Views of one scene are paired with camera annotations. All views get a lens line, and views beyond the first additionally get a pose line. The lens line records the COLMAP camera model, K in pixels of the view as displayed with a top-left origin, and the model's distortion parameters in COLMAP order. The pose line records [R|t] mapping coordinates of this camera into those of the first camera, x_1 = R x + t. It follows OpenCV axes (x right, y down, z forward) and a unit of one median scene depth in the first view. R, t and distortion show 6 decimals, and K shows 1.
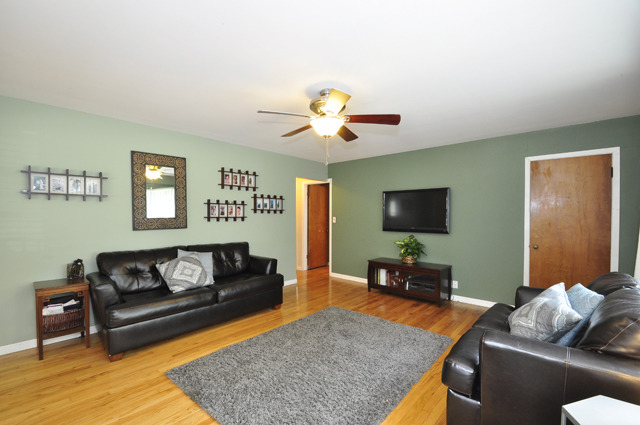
lens RADIAL K [[279.4, 0, 301.7], [0, 279.4, 220.0], [0, 0, 1]] dist [-0.011107, -0.004203]
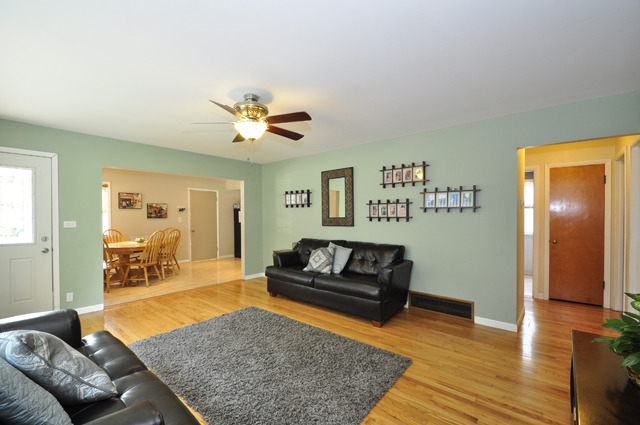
lens RADIAL K [[279.4, 0, 320.6], [0, 279.4, 216.1], [0, 0, 1]] dist [-0.011107, -0.004203]
pose [[0.059250, 0.002198, -0.998241, 0.783752], [-0.011773, 0.999930, 0.001503, -0.014127], [0.998174, 0.011663, 0.059271, 0.813830]]
